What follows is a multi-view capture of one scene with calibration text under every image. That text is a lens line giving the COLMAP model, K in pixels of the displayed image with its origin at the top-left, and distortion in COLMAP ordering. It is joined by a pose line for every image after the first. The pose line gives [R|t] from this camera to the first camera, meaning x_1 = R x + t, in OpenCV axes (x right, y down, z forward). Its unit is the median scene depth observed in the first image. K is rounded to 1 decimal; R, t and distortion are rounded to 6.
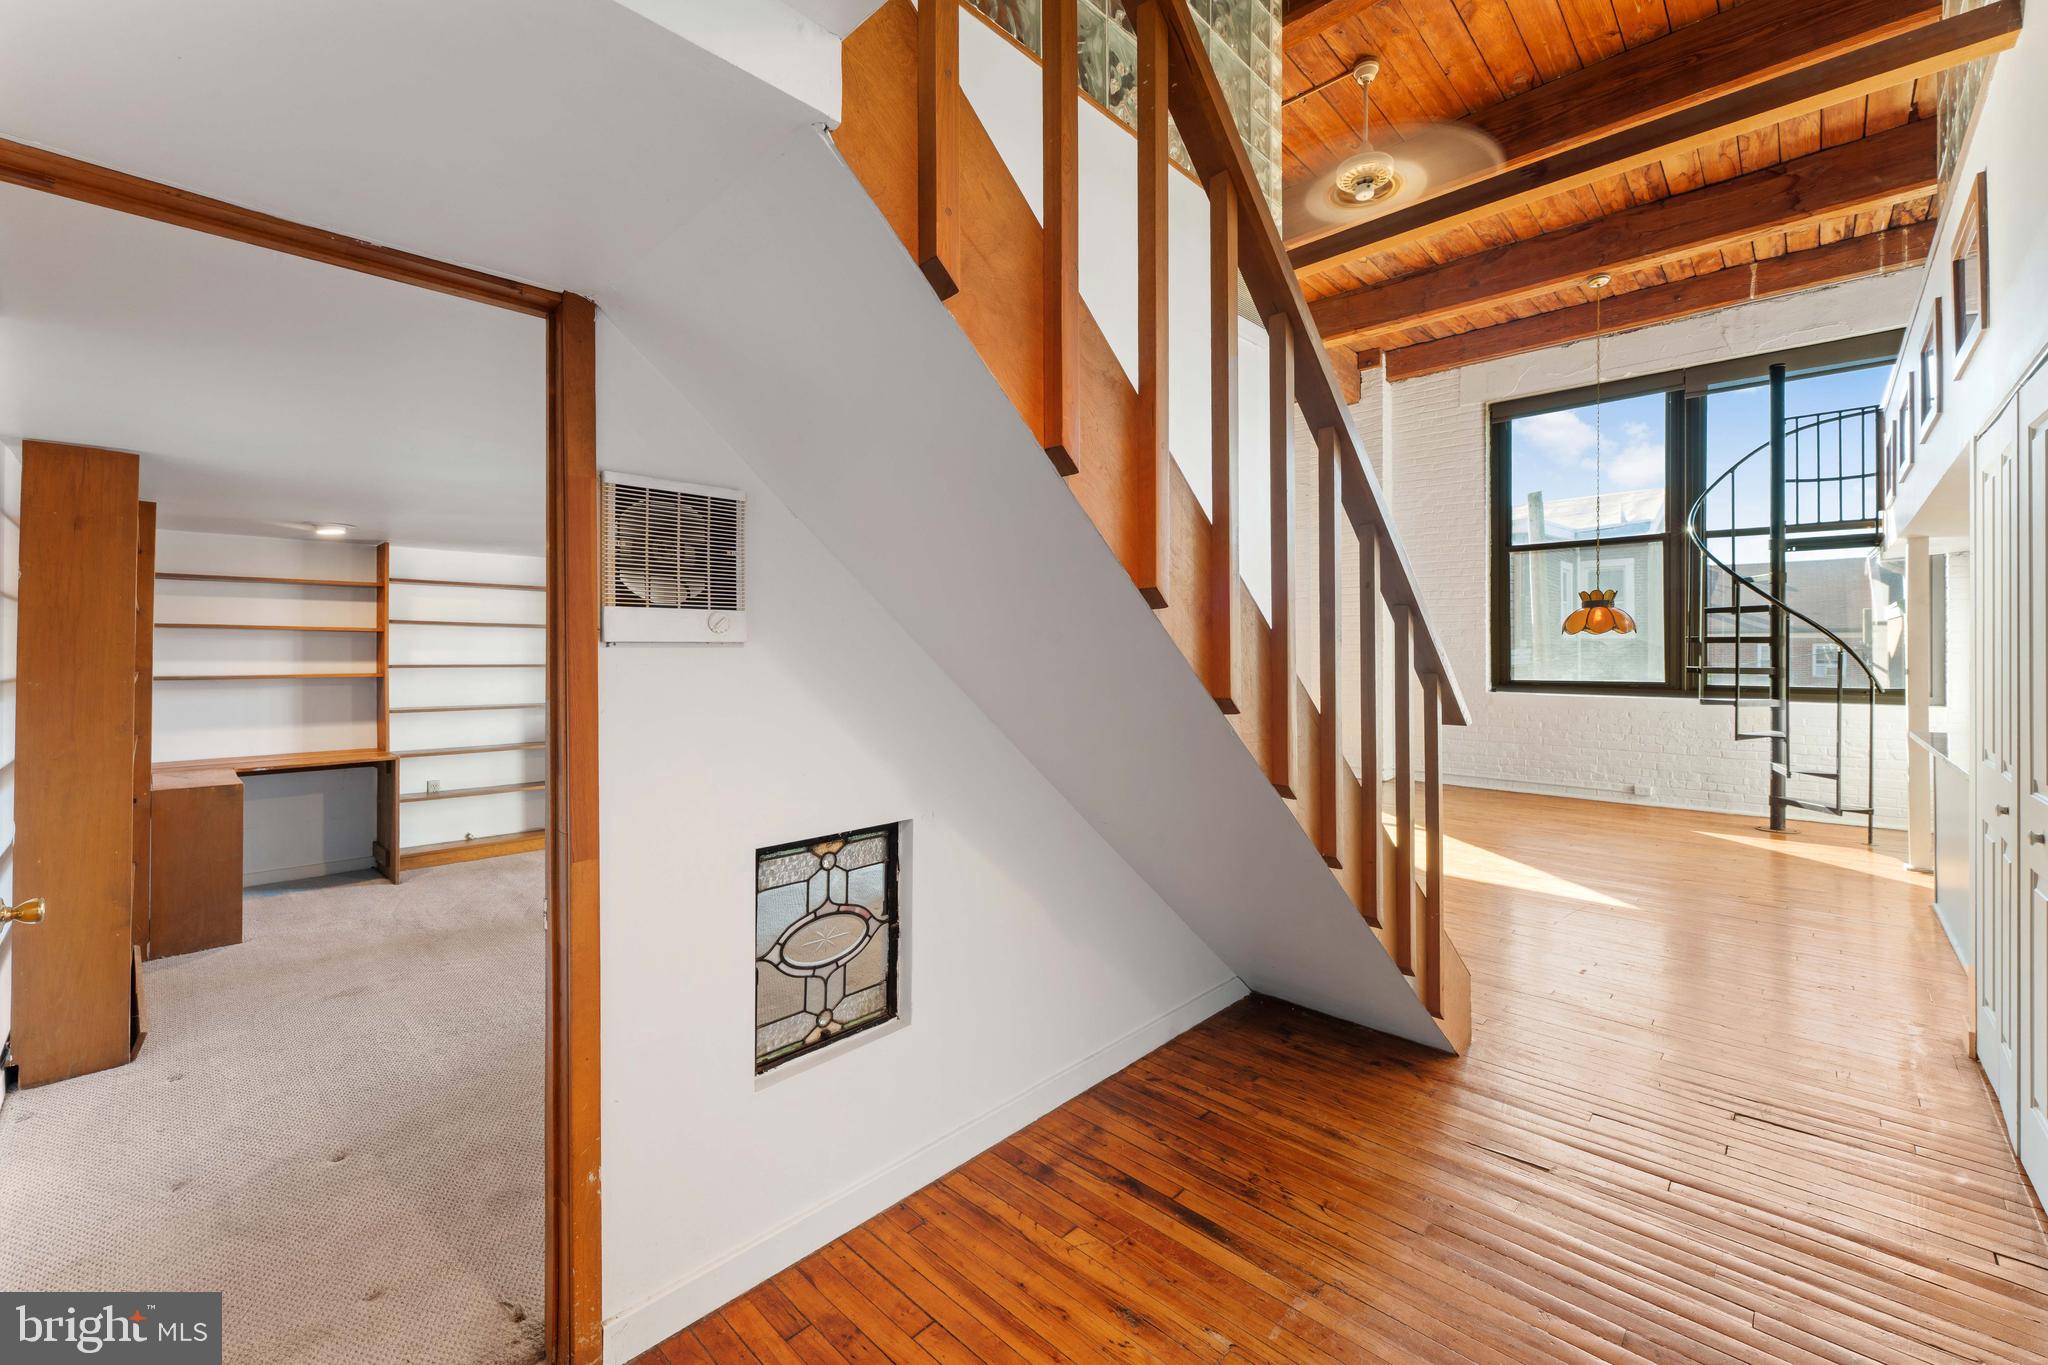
lens RADIAL K [[828.2, 0, 1027.9], [0, 828.2, 668.6], [0, 0, 1]] dist [0.000945, 0.000320]
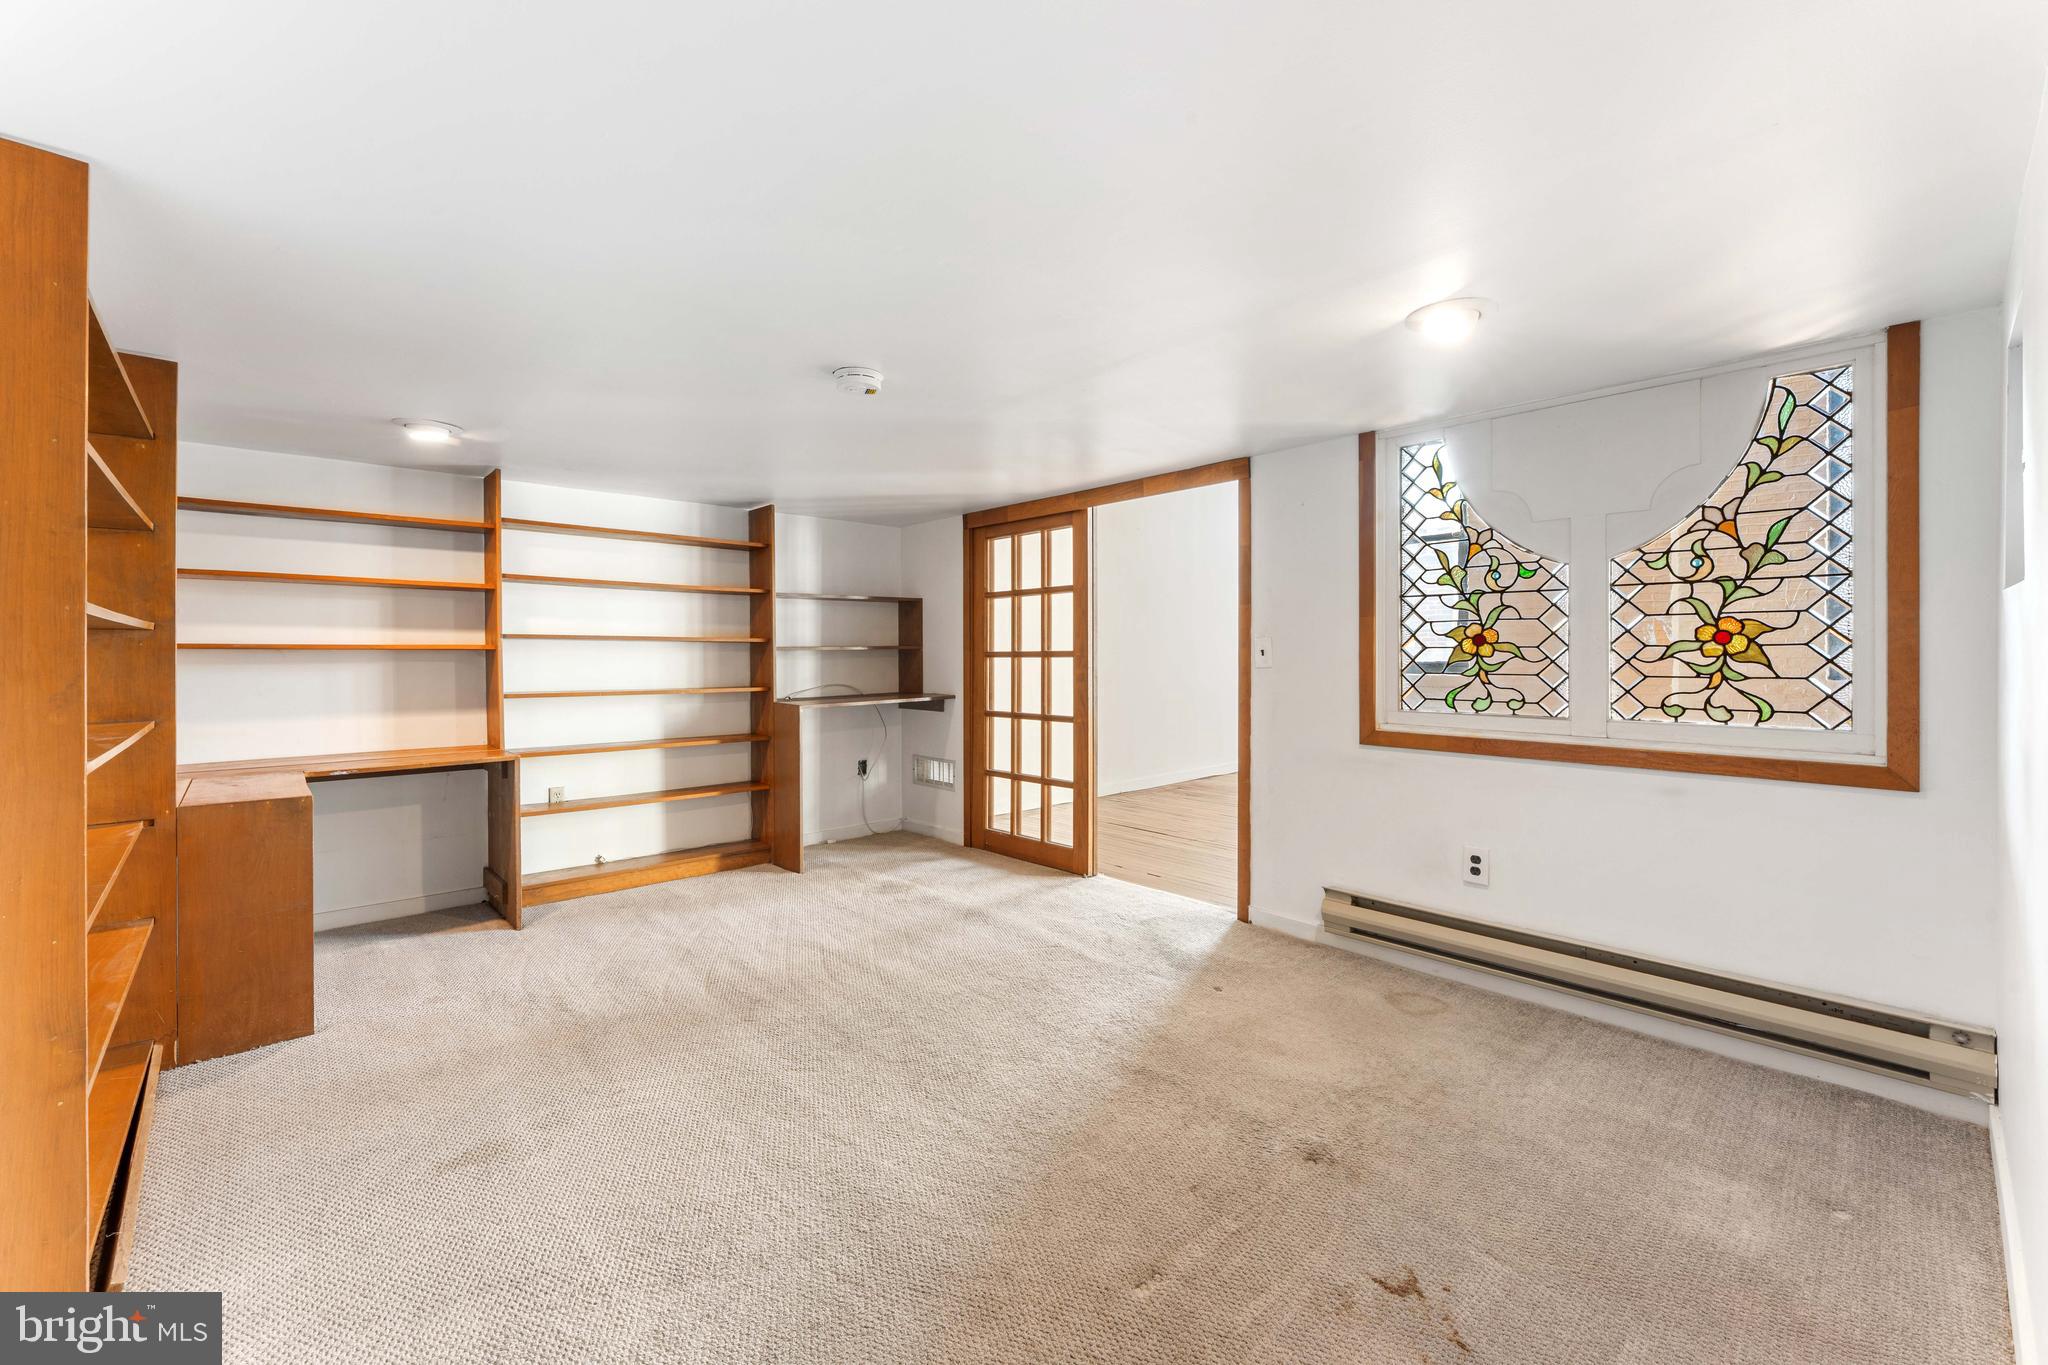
lens RADIAL K [[821.1, 0, 1024.0], [0, 821.1, 682.5], [0, 0, 1]] dist [0.000561, -0.000082]
pose [[0.998092, -0.000268, -0.061737, -0.259932], [0.001099, 0.999909, 0.013432, 0.030800], [0.061728, -0.013474, 0.998002, 0.293438]]
